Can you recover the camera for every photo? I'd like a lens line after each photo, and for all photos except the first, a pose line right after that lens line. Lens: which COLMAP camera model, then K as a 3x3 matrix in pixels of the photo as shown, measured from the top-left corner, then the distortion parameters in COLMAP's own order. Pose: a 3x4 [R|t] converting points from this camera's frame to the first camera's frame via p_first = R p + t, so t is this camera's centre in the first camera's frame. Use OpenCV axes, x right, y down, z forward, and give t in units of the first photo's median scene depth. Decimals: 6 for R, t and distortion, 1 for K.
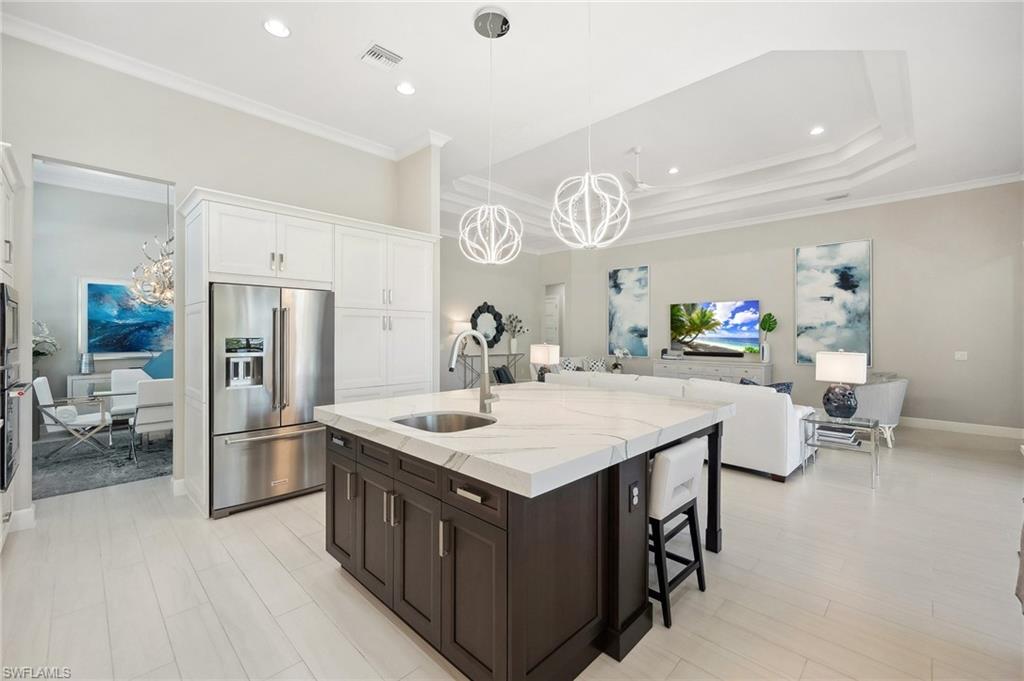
lens RADIAL K [[413.2, 0, 530.9], [0, 413.2, 334.7], [0, 0, 1]] dist [0.001427, -0.000801]
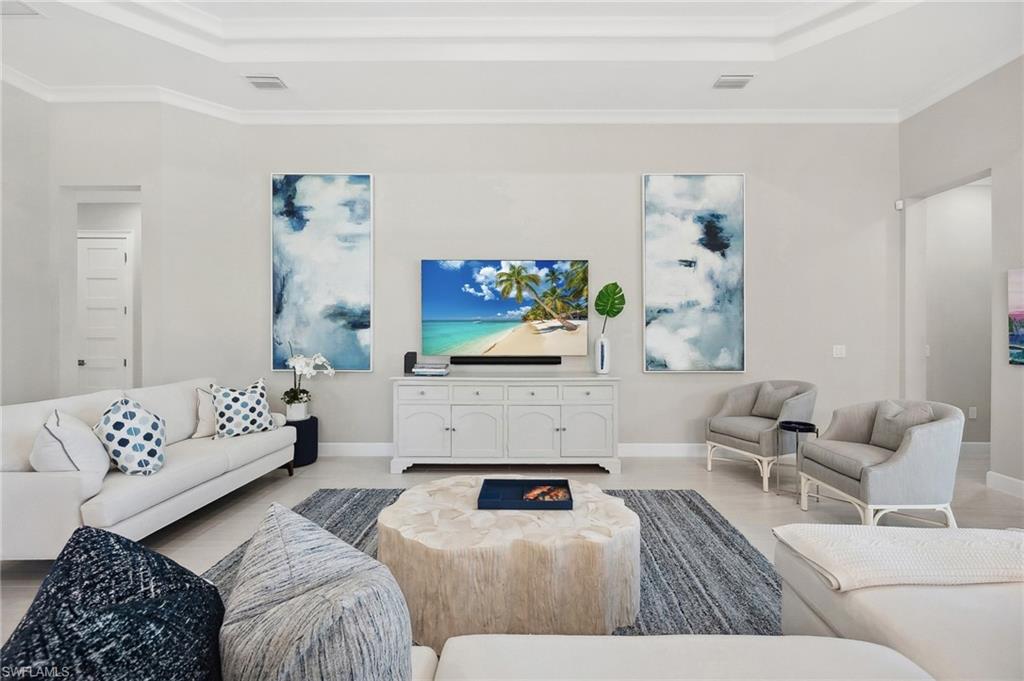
lens RADIAL K [[413.2, 0, 514.8], [0, 413.2, 339.9], [0, 0, 1]] dist [0.001427, -0.000801]
pose [[0.734826, -0.008365, 0.678204, 0.101112], [0.000902, 0.999935, 0.011356, 0.016364], [-0.678255, -0.007733, 0.734786, 0.641602]]
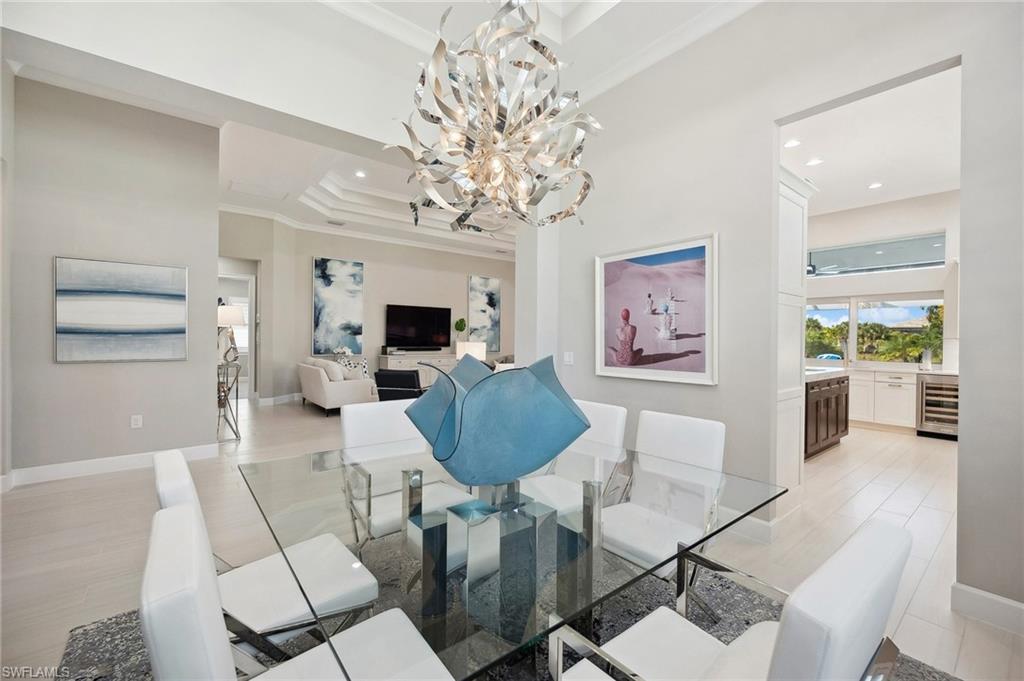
lens RADIAL K [[413.2, 0, 485.5], [0, 413.2, 329.6], [0, 0, 1]] dist [0.001427, -0.000801]
pose [[0.183364, 0.020092, 0.982840, -0.745609], [-0.007490, 0.999791, -0.019041, 0.012047], [-0.983017, -0.003870, 0.183476, 0.620626]]
